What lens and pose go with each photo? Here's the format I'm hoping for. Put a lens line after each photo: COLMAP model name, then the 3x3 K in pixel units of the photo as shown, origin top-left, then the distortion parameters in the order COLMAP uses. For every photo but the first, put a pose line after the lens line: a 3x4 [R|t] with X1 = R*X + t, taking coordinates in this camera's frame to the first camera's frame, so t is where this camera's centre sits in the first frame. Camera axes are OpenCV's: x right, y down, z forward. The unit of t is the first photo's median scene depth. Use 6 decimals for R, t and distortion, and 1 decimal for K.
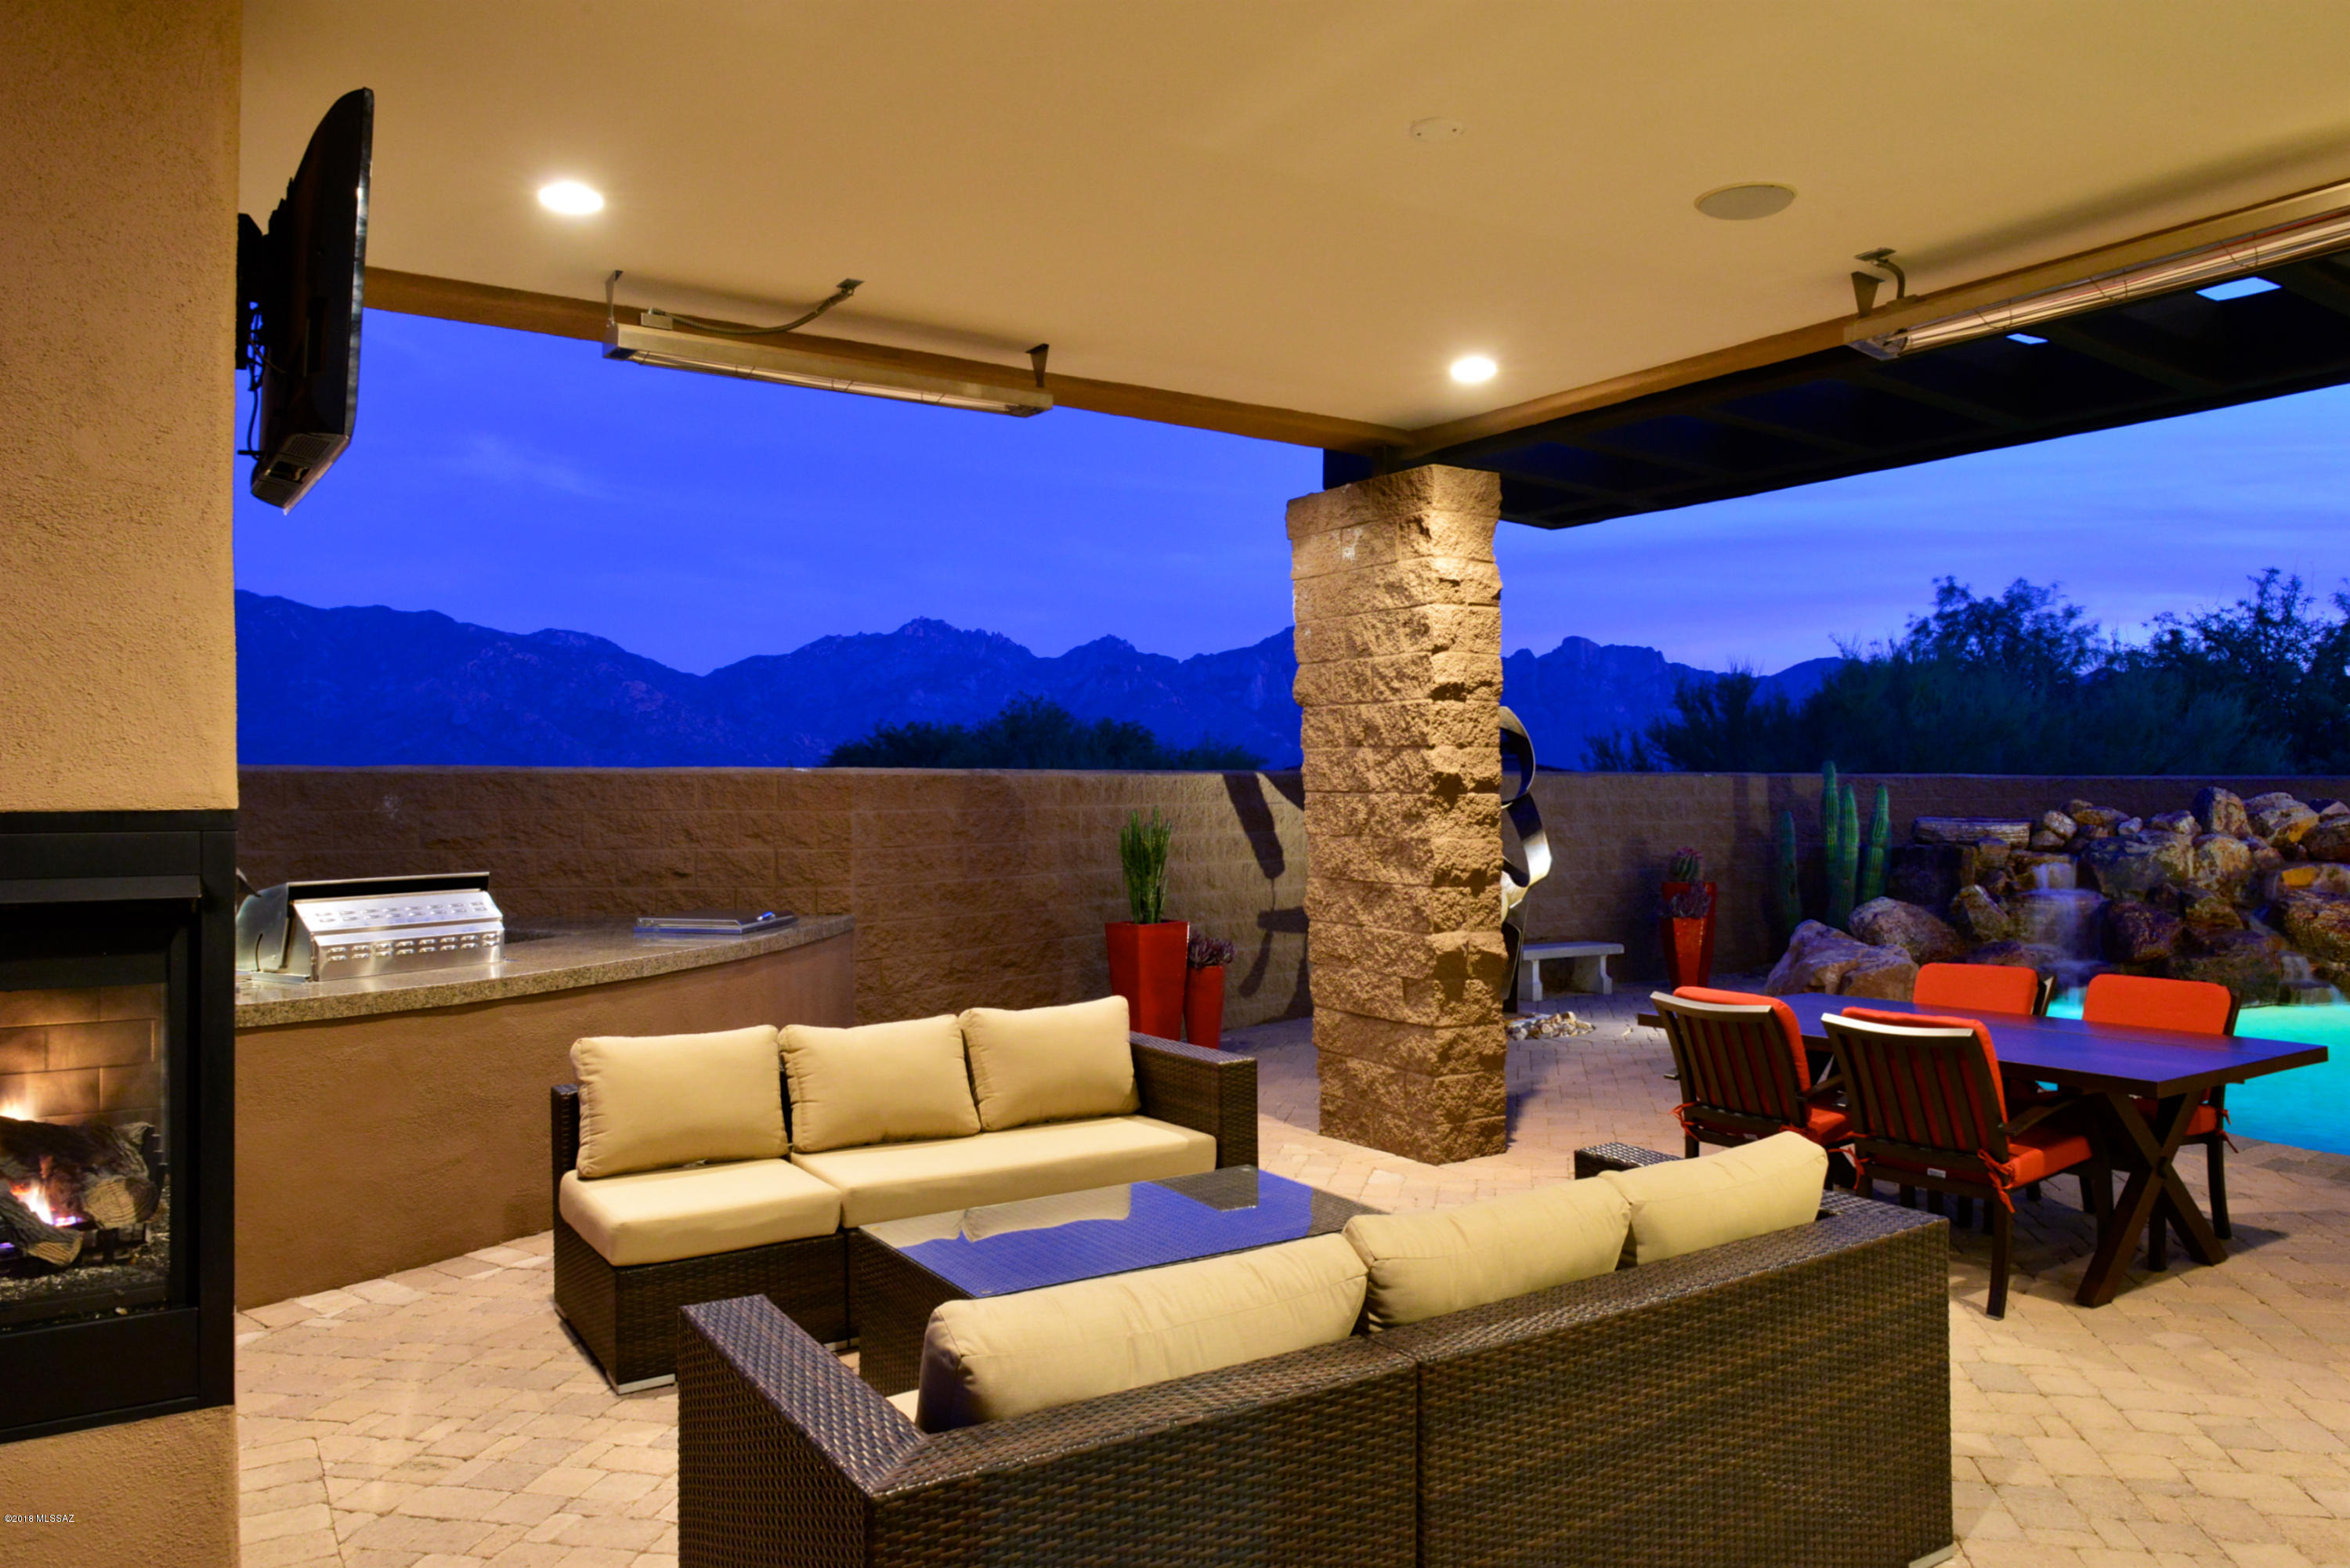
lens RADIAL K [[1609.5, 0, 1194.5], [0, 1609.5, 781.5], [0, 0, 1]] dist [-0.012620, -0.002868]
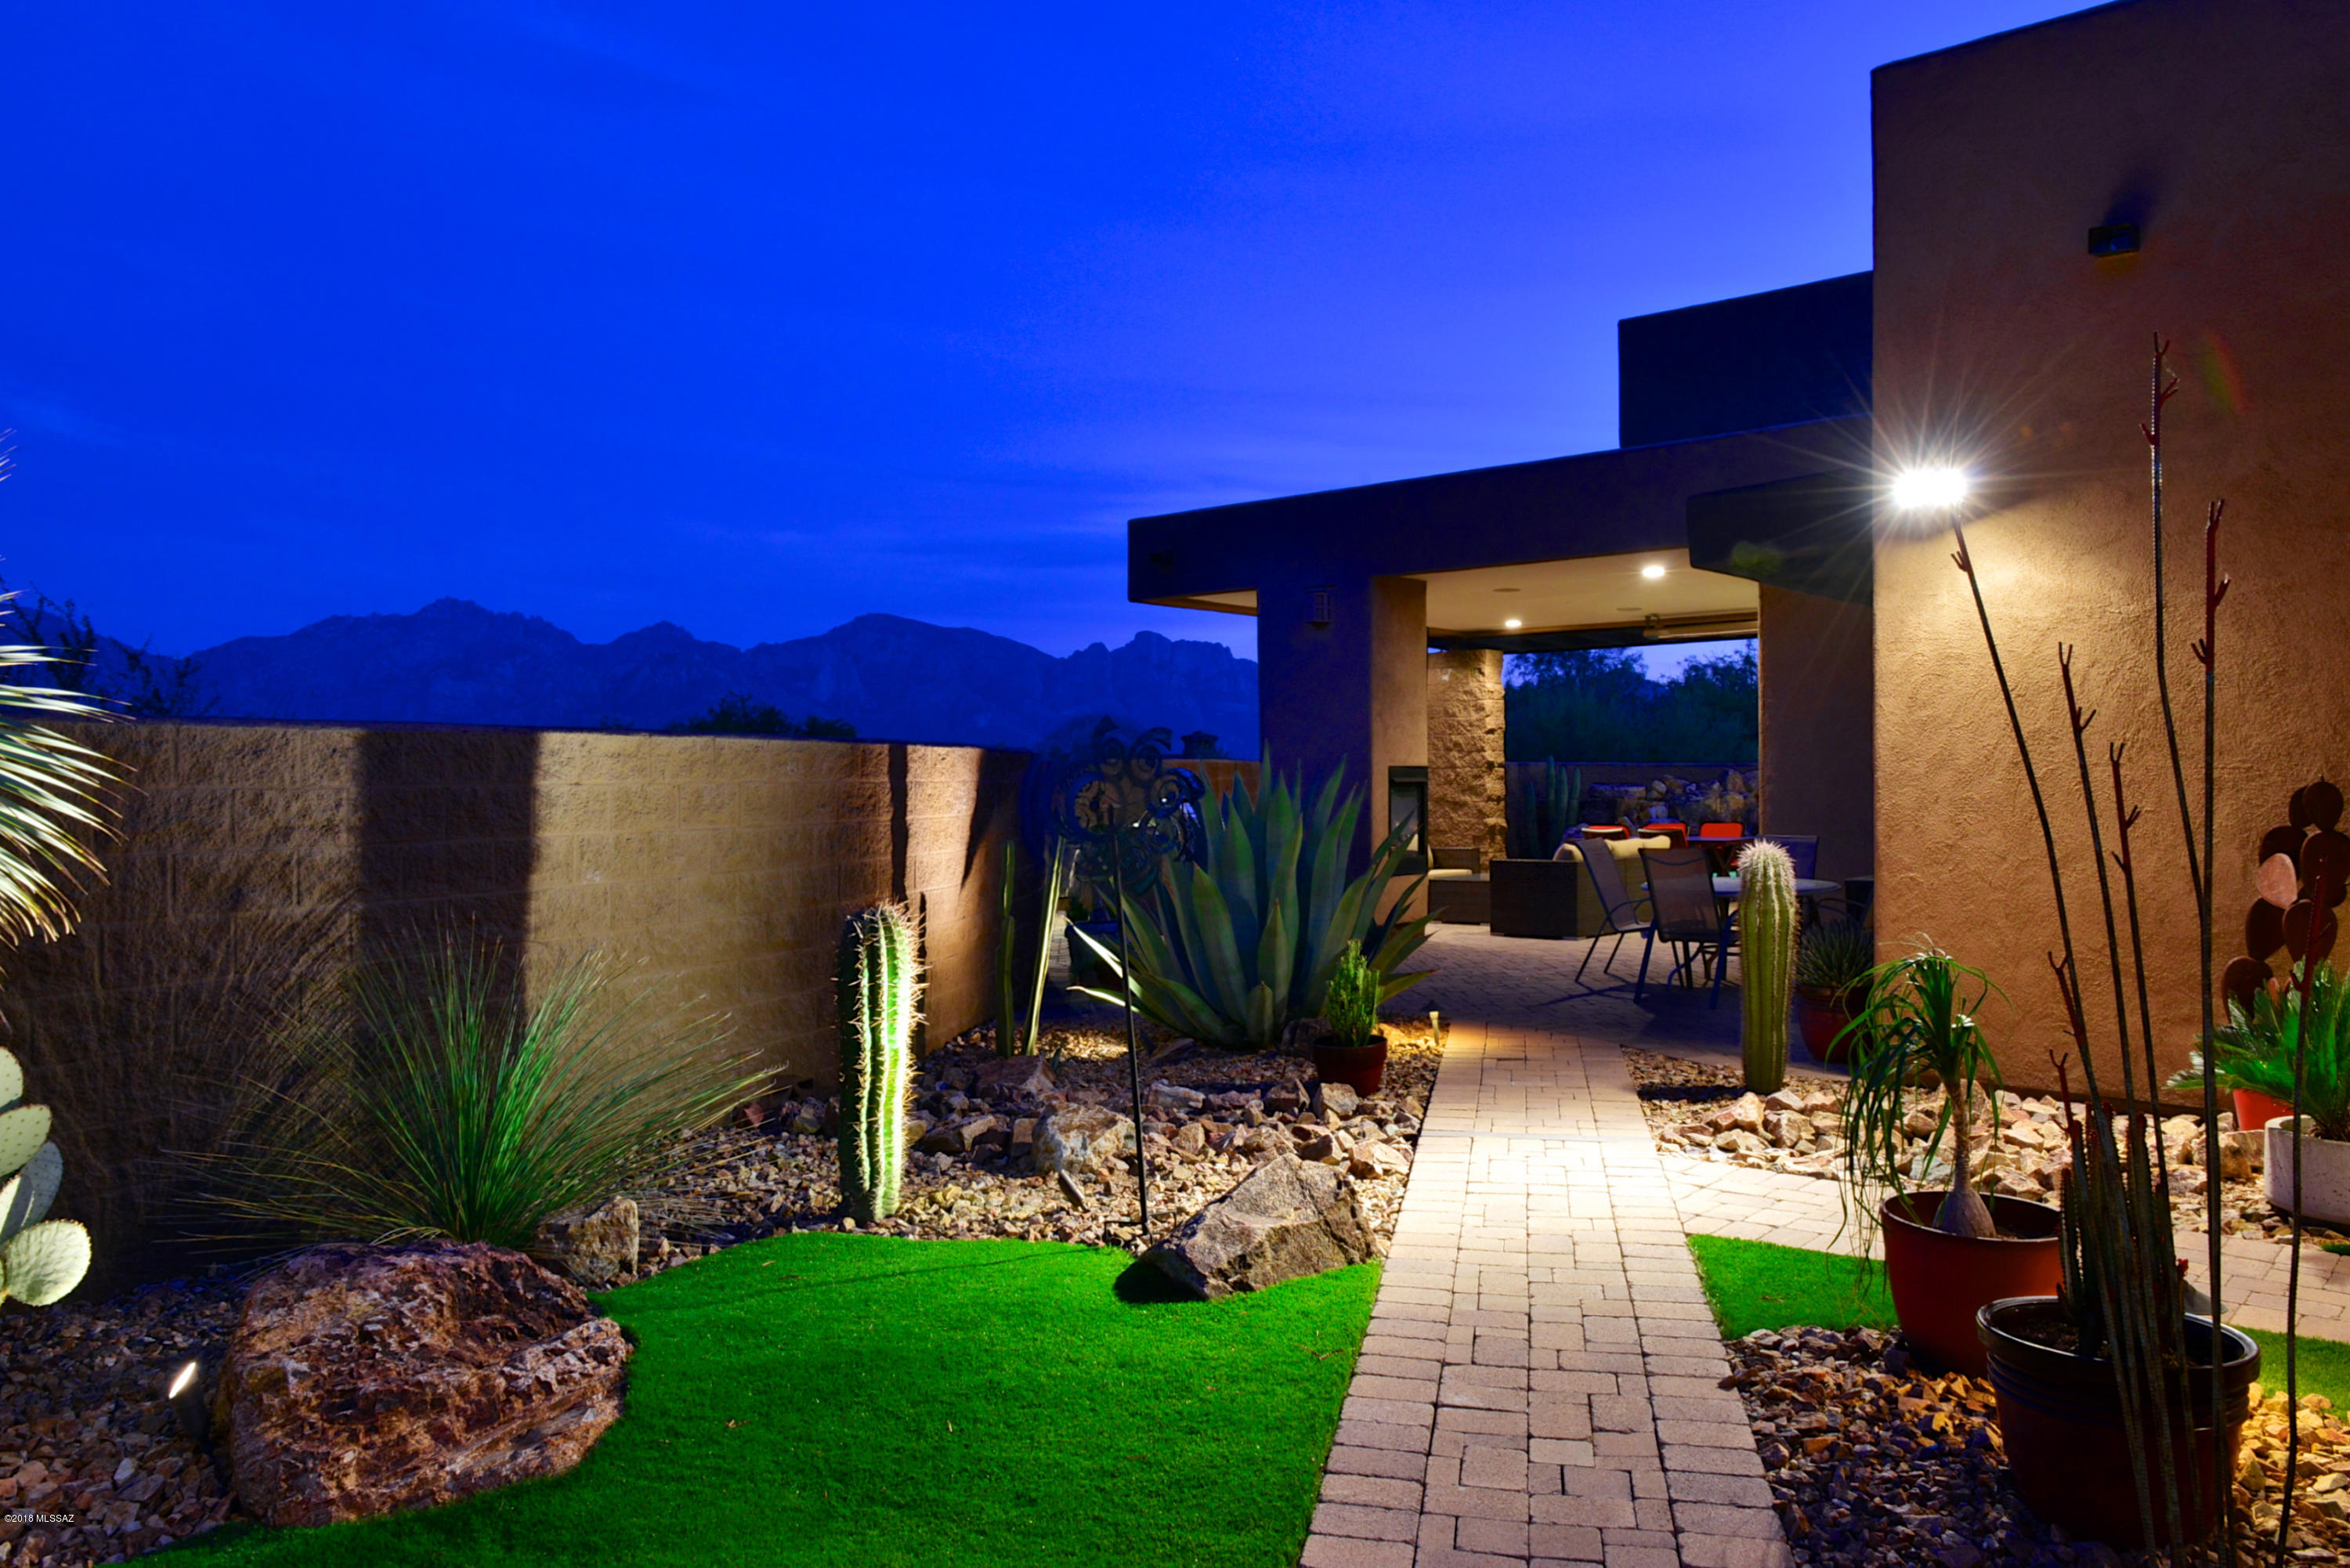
lens RADIAL K [[1625.7, 0, 1193.4], [0, 1625.7, 787.4], [0, 0, 1]] dist [-0.008622, -0.003051]
pose [[0.966583, -0.006568, 0.256270, -0.543791], [0.004674, 0.999957, 0.007999, 0.008286], [-0.256312, -0.006534, 0.966572, -0.811392]]
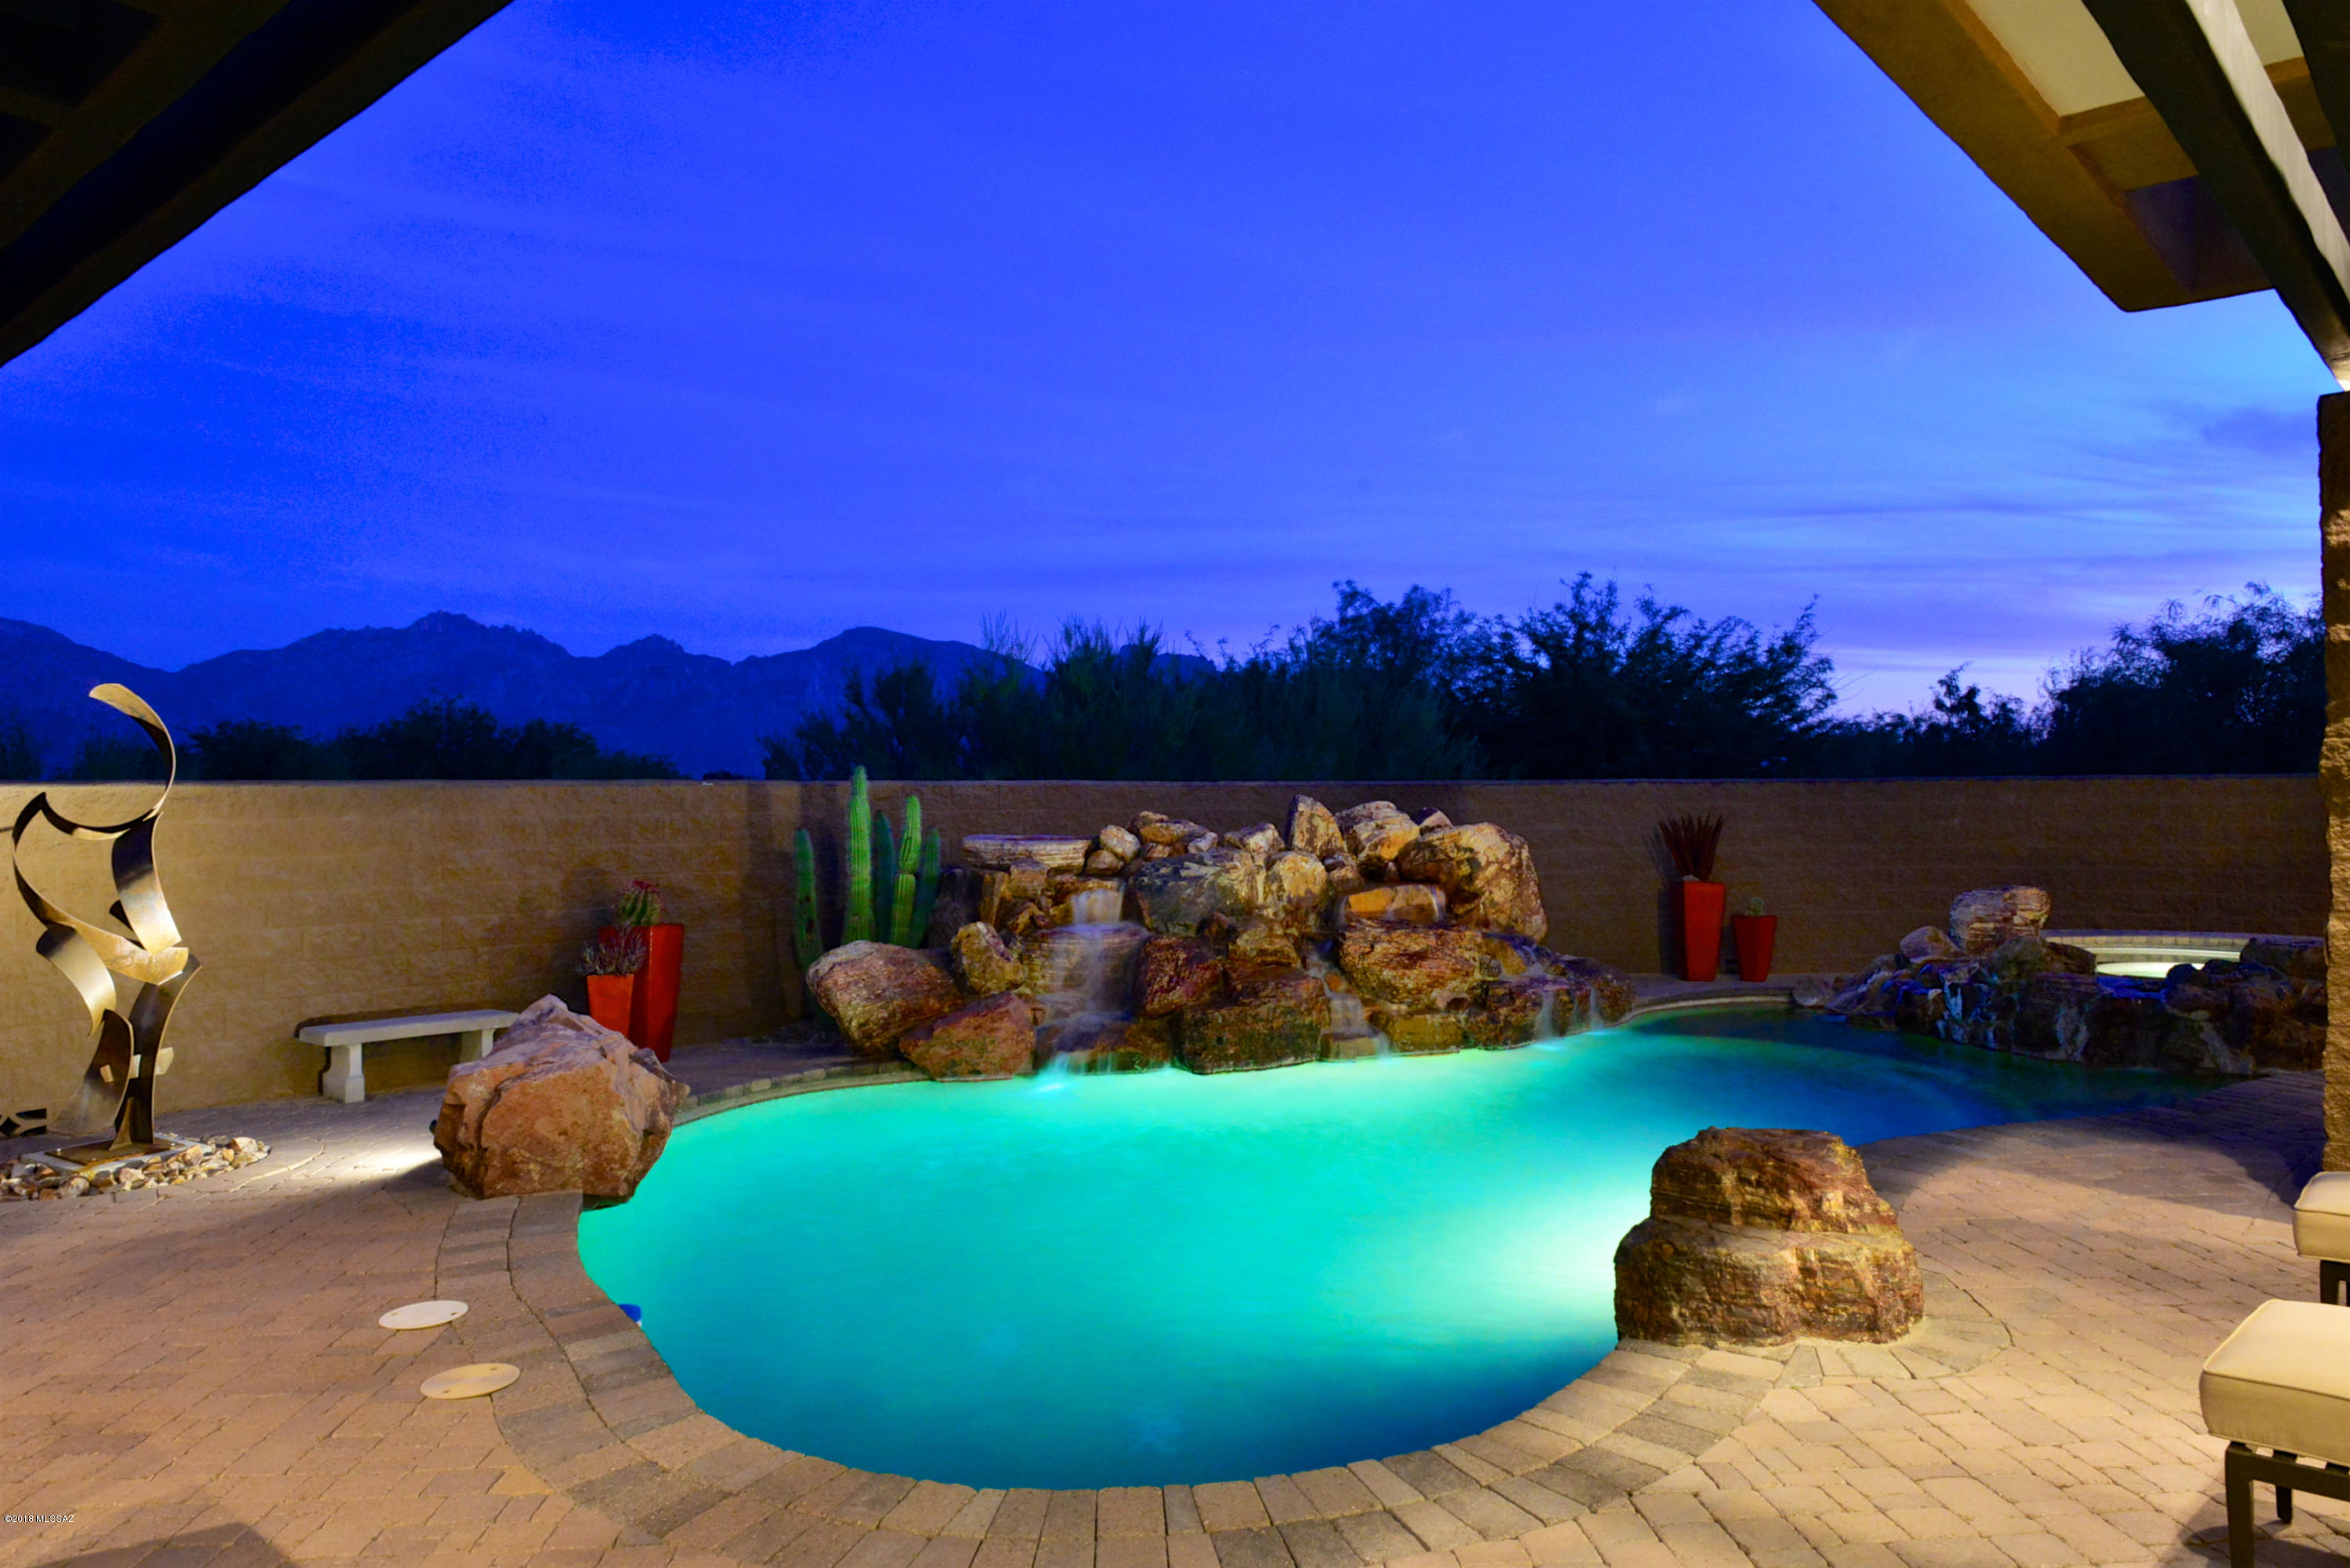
lens RADIAL K [[1609.5, 0, 1194.5], [0, 1609.5, 781.5], [0, 0, 1]] dist [-0.012620, -0.002868]
pose [[0.963865, -0.004714, 0.266350, 0.363903], [0.005547, 0.999982, -0.002378, -0.002120], [-0.266334, 0.003770, 0.963873, 0.200650]]
